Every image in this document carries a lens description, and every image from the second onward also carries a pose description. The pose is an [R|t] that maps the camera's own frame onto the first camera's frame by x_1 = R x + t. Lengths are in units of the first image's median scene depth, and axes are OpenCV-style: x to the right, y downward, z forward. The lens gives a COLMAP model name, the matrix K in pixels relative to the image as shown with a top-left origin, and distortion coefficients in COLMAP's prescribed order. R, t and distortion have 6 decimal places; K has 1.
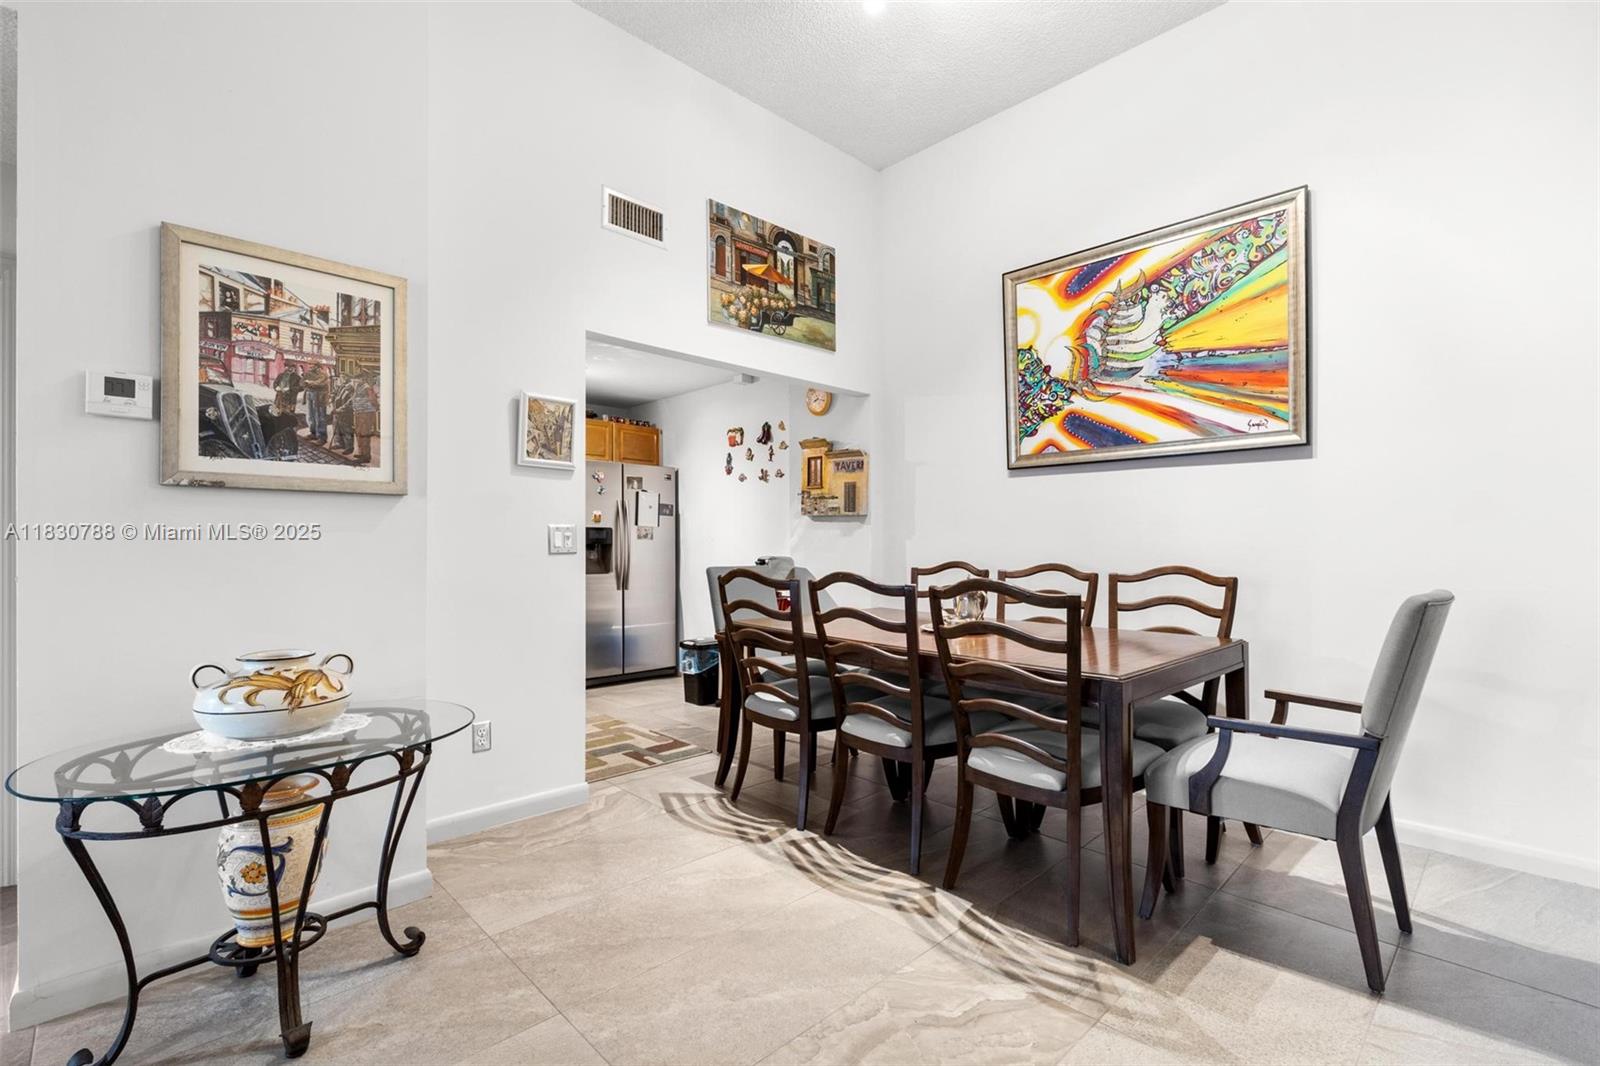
lens RADIAL K [[716.1, 0, 800.4], [0, 716.1, 538.7], [0, 0, 1]] dist [0.001741, 0.000412]
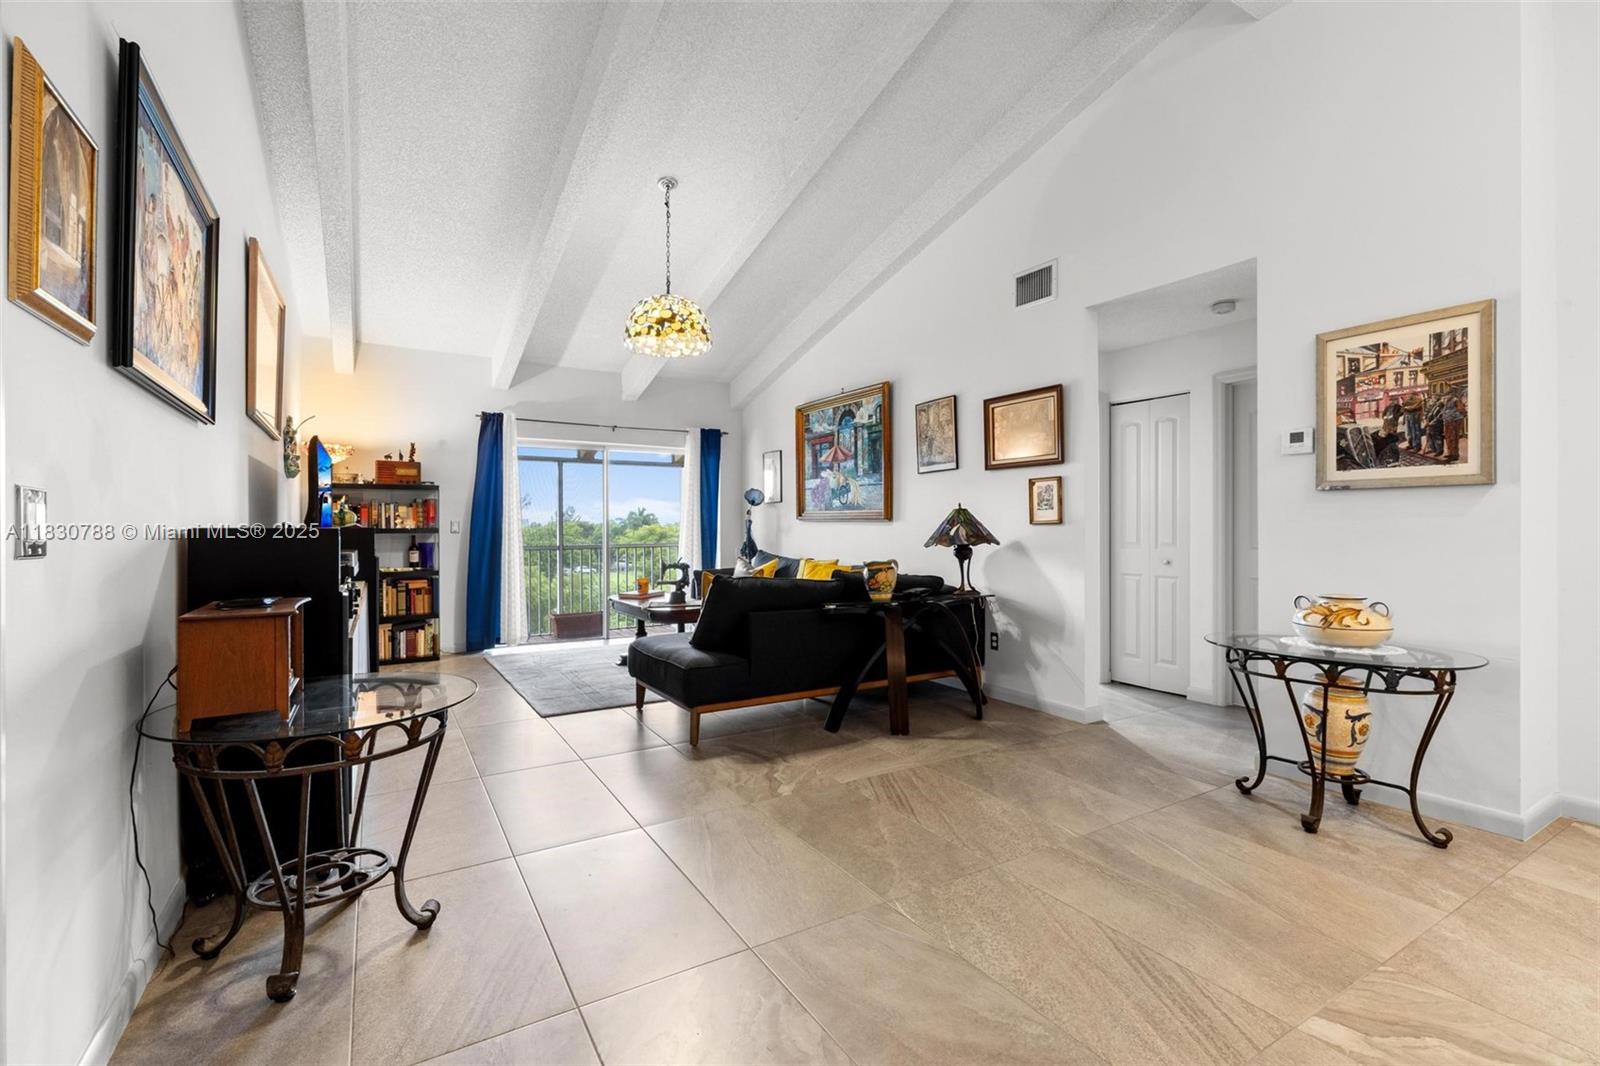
lens RADIAL K [[716.1, 0, 800.4], [0, 716.1, 538.7], [0, 0, 1]] dist [0.001741, 0.000412]
pose [[-0.227798, 0.015633, -0.973583, 0.939990], [0.006844, 0.999872, 0.014454, 0.004670], [0.973684, -0.003371, -0.227876, 0.183003]]
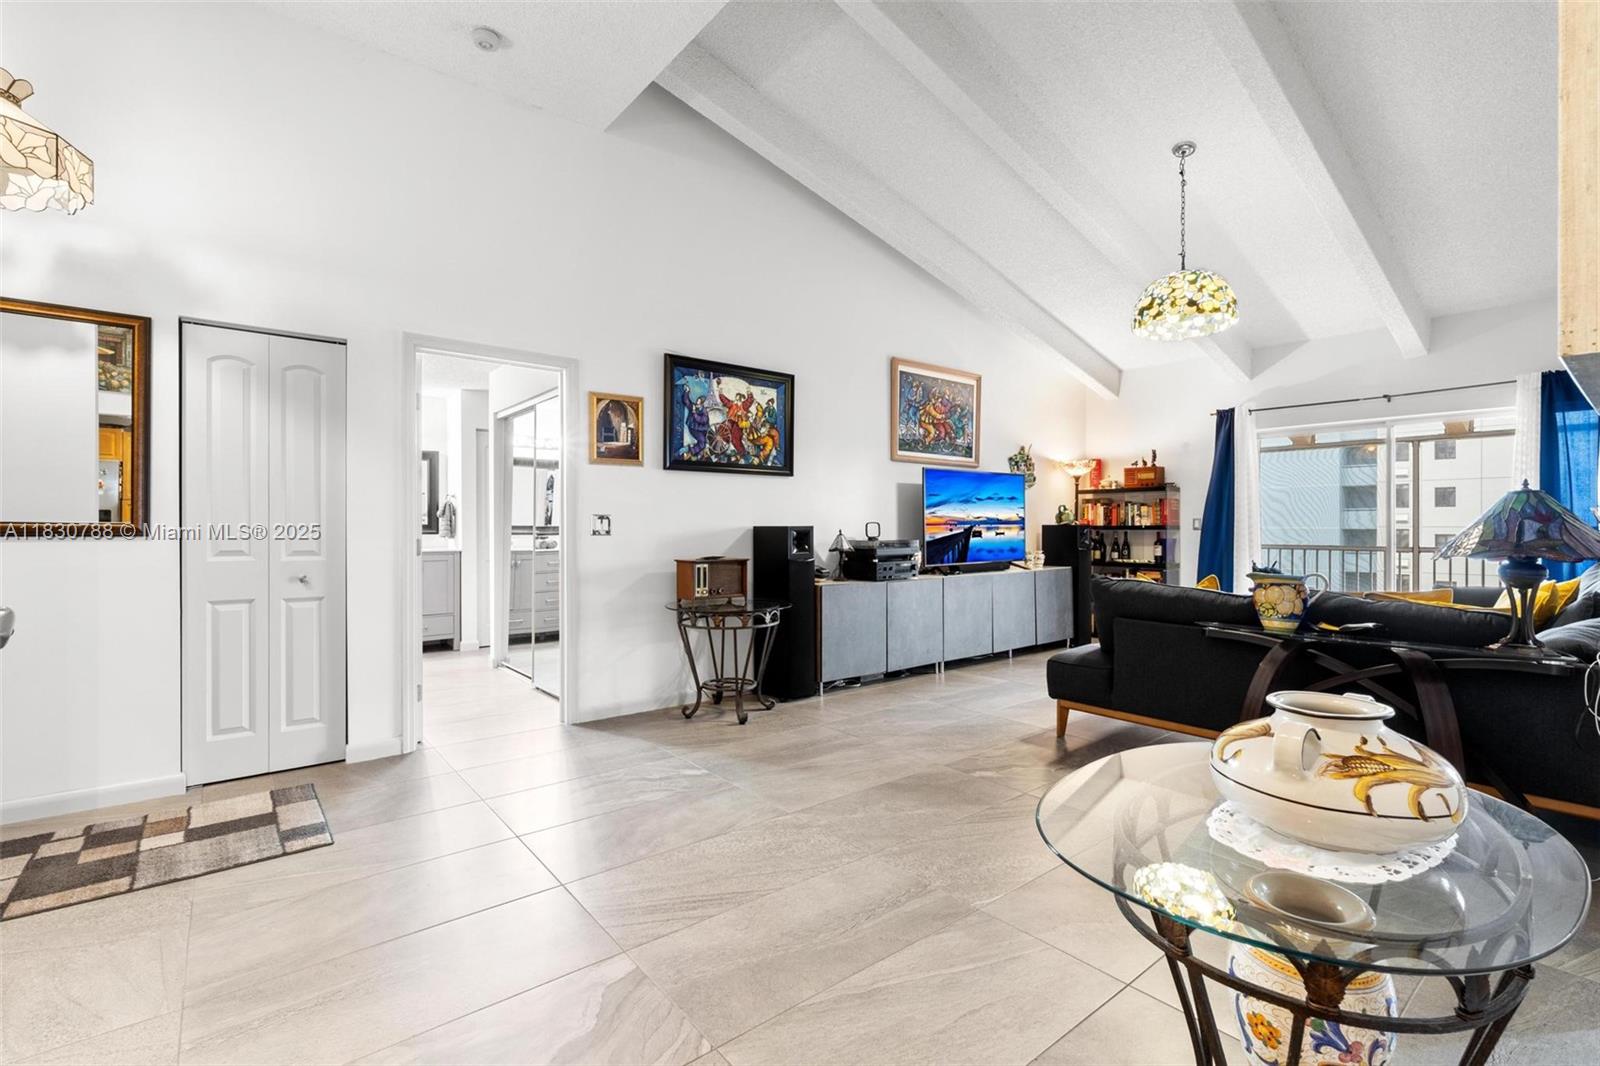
lens RADIAL K [[716.1, 0, 800.4], [0, 716.1, 538.7], [0, 0, 1]] dist [0.001741, 0.000412]
pose [[-0.995249, -0.000772, 0.097363, -0.292746], [0.000545, 0.999909, 0.013496, 0.009387], [-0.097364, 0.013485, -0.995157, 1.460030]]
